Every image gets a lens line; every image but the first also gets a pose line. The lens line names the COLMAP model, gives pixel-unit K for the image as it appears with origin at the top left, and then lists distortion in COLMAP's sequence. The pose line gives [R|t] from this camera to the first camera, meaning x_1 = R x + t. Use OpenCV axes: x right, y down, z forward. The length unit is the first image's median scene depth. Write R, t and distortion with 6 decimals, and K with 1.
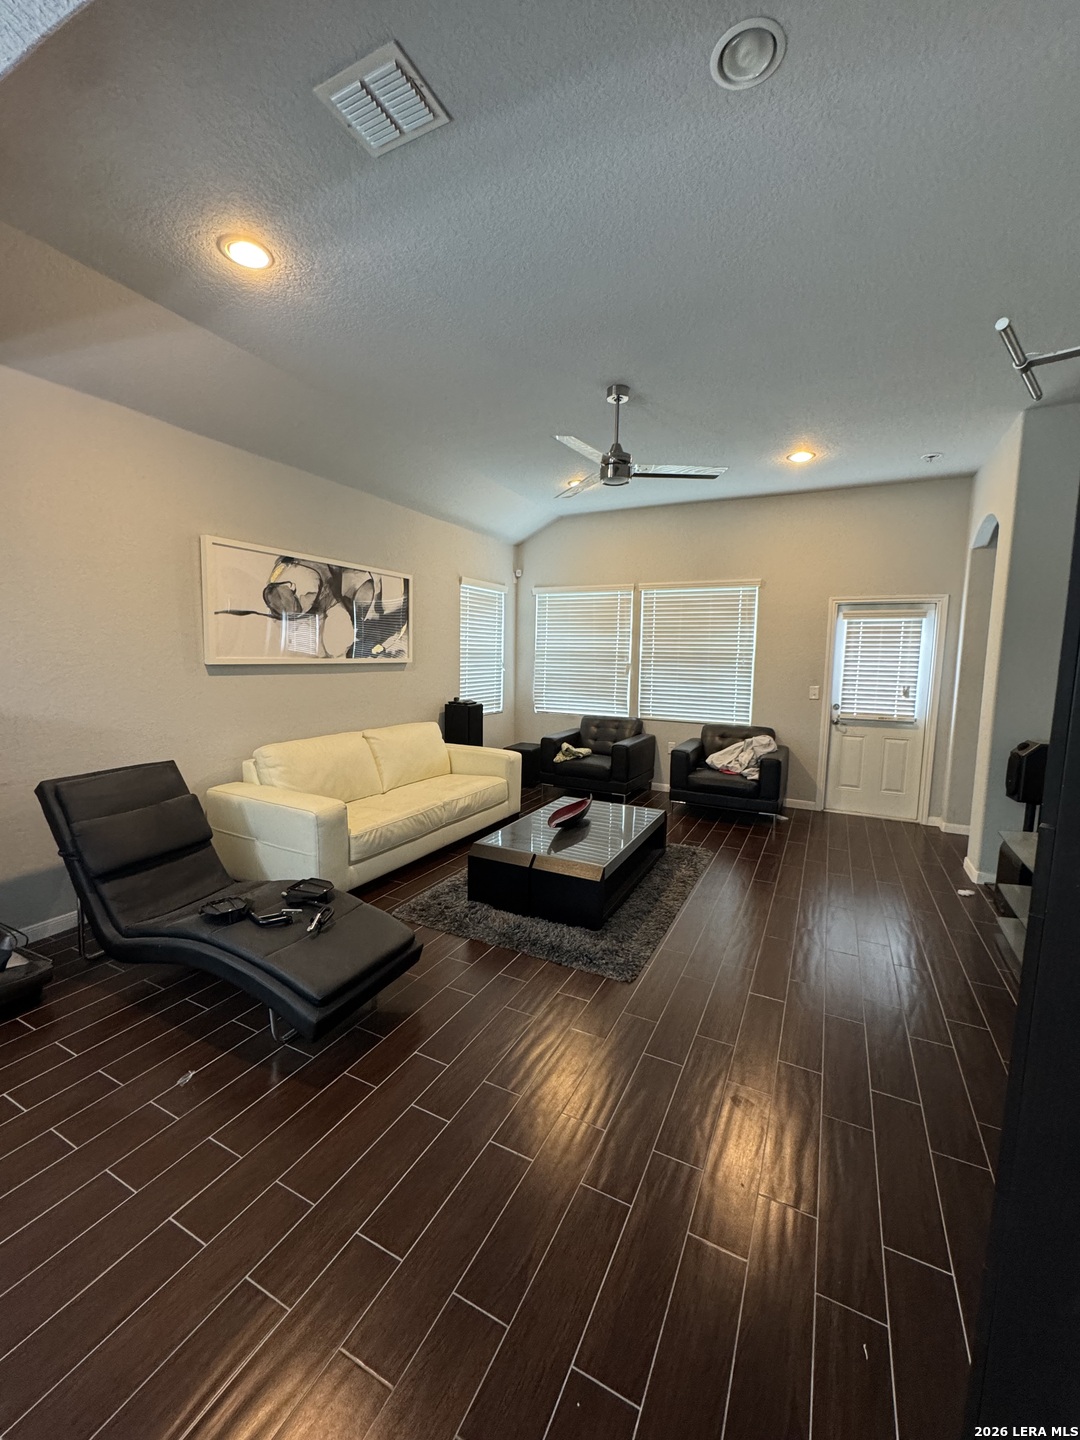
lens RADIAL K [[577.8, 0, 539.8], [0, 577.8, 720.9], [0, 0, 1]] dist [-0.003362, 0.000167]
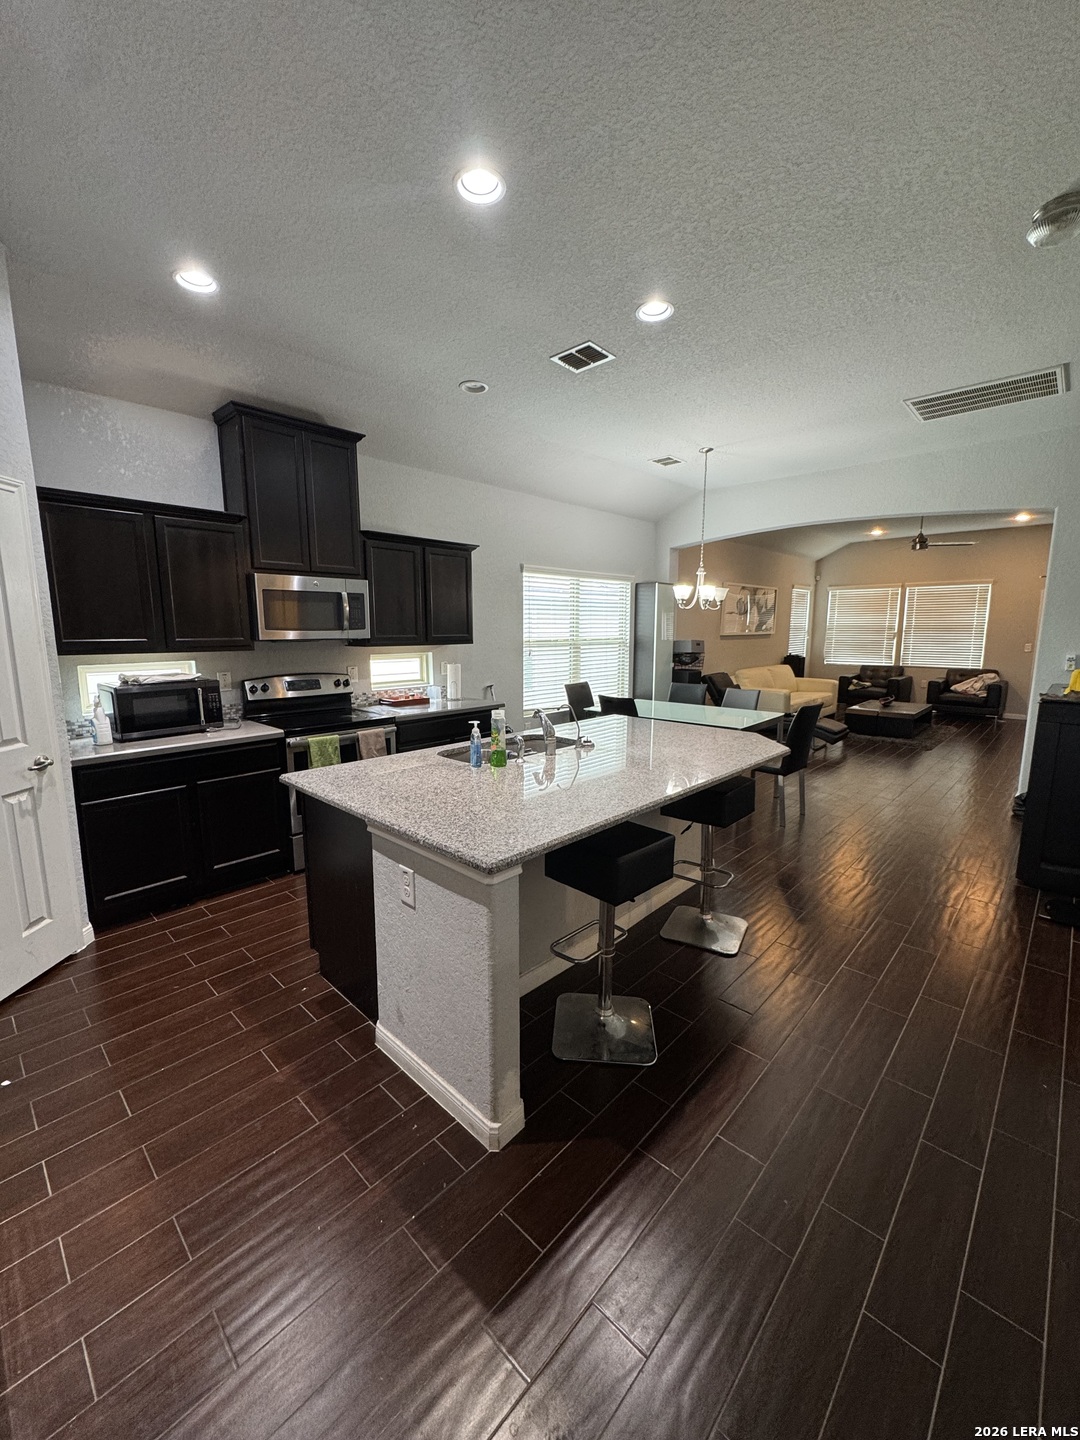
lens RADIAL K [[577.8, 0, 534.2], [0, 577.8, 721.7], [0, 0, 1]] dist [-0.003362, 0.000167]
pose [[0.956744, 0.025988, -0.289769, -0.449076], [-0.012749, 0.998791, 0.047484, 0.115731], [0.290652, -0.041735, 0.955918, -1.135839]]
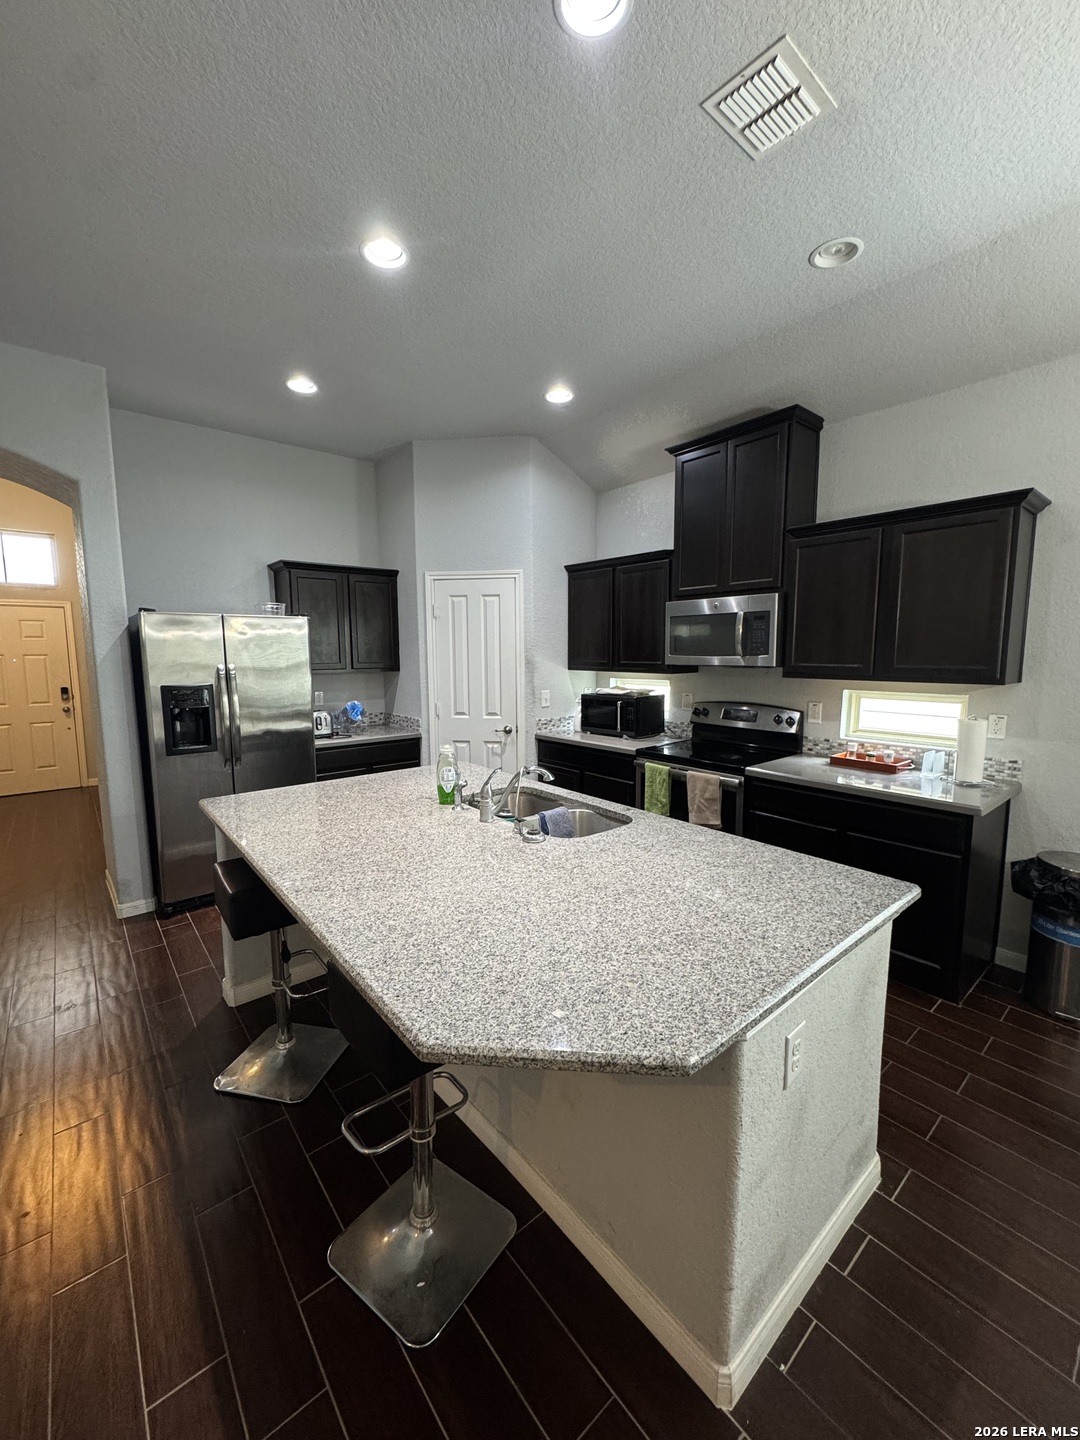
lens RADIAL K [[577.8, 0, 542.2], [0, 577.8, 716.9], [0, 0, 1]] dist [-0.003362, 0.000167]
pose [[-0.397297, 0.084068, -0.913831, -0.213880], [-0.108742, 0.984467, 0.137843, 0.032185], [0.911224, 0.154137, -0.381984, -0.379618]]
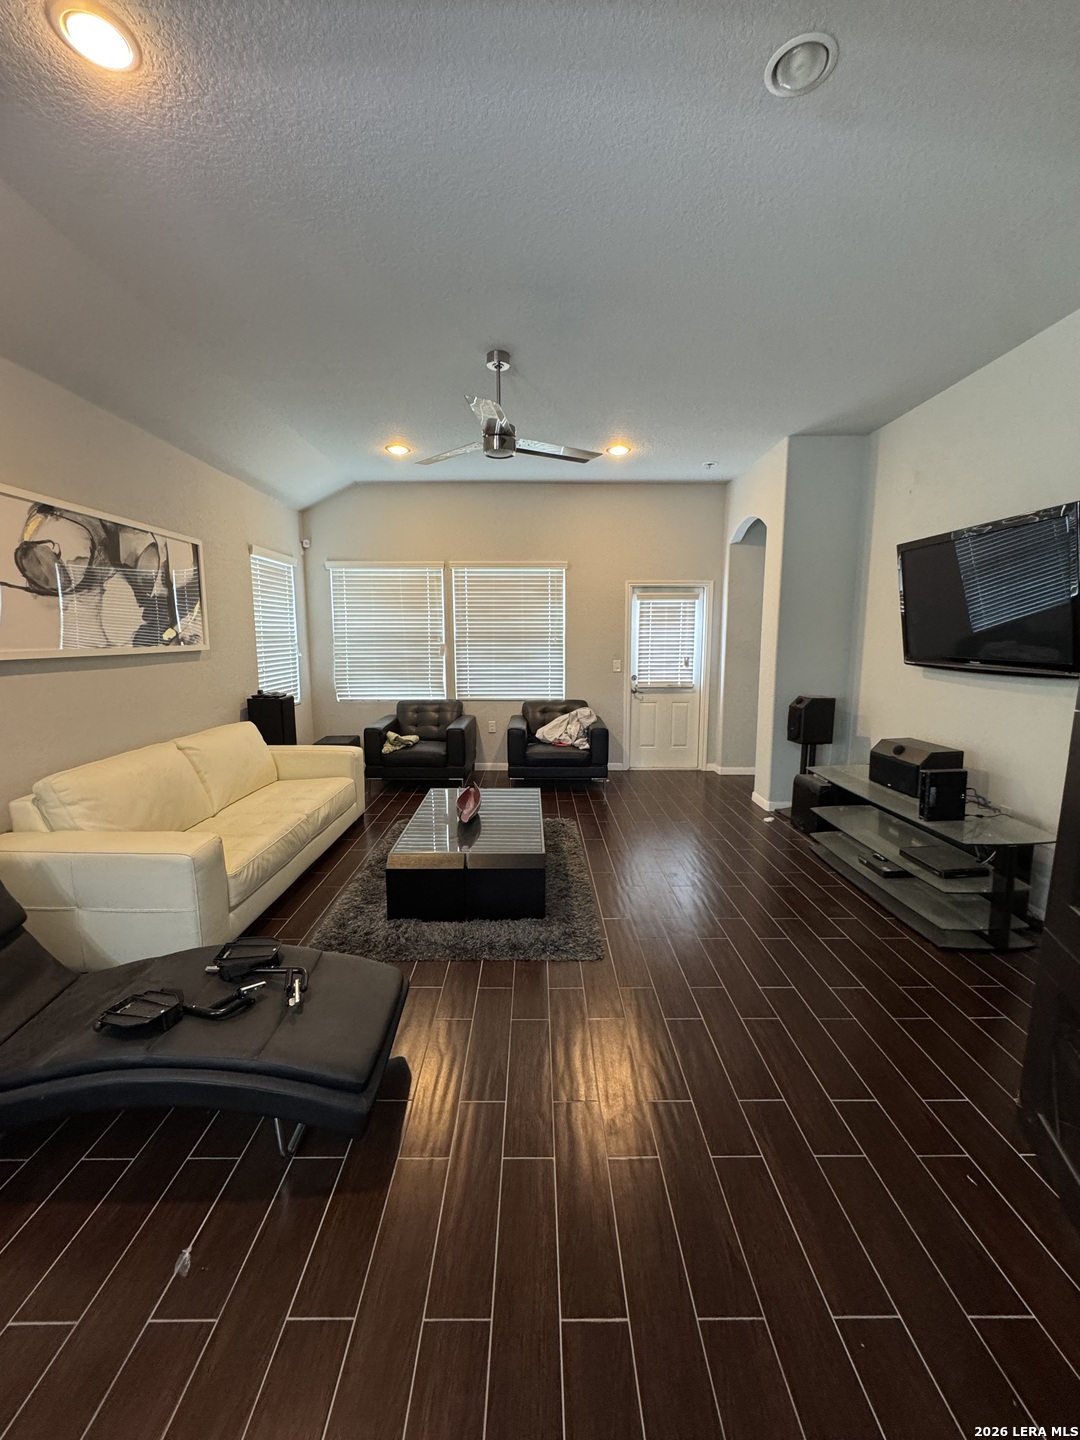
lens RADIAL K [[577.8, 0, 539.0], [0, 577.8, 720.2], [0, 0, 1]] dist [-0.003362, 0.000167]
pose [[0.887906, -0.085186, 0.452068, -0.197851], [0.068954, 0.996248, 0.052296, -0.015051], [-0.454827, -0.015262, 0.890449, 0.079948]]
